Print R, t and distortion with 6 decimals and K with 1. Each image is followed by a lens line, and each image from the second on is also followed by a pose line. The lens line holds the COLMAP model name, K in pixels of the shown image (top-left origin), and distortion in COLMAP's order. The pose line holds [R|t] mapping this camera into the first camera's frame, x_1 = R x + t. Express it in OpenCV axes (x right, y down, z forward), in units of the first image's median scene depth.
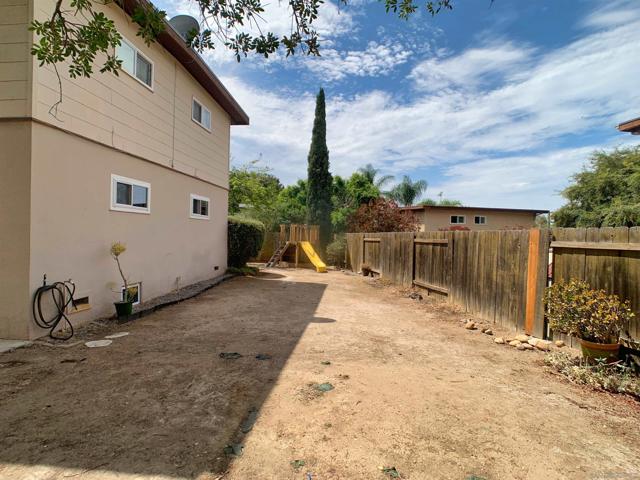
lens RADIAL K [[333.3, 0, 317.6], [0, 333.3, 240.0], [0, 0, 1]] dist [-0.025662, 0.001872]
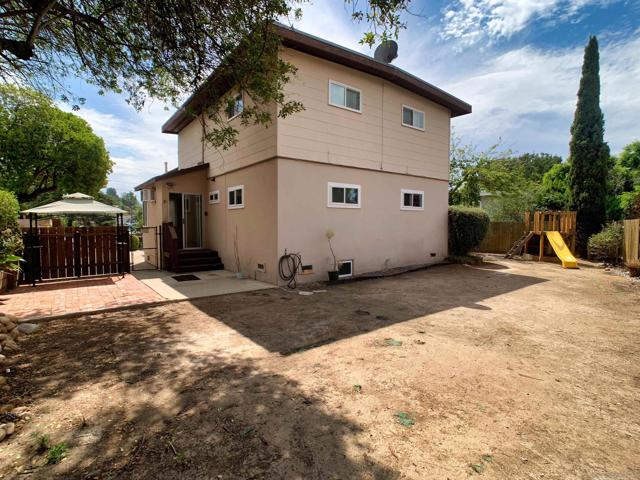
lens RADIAL K [[333.3, 0, 319.6], [0, 333.3, 244.5], [0, 0, 1]] dist [-0.025662, 0.001872]
pose [[0.679236, 0.026724, -0.733434, 0.328924], [0.000593, 0.999317, 0.036960, 0.013715], [0.733920, -0.025539, 0.678756, -0.015648]]
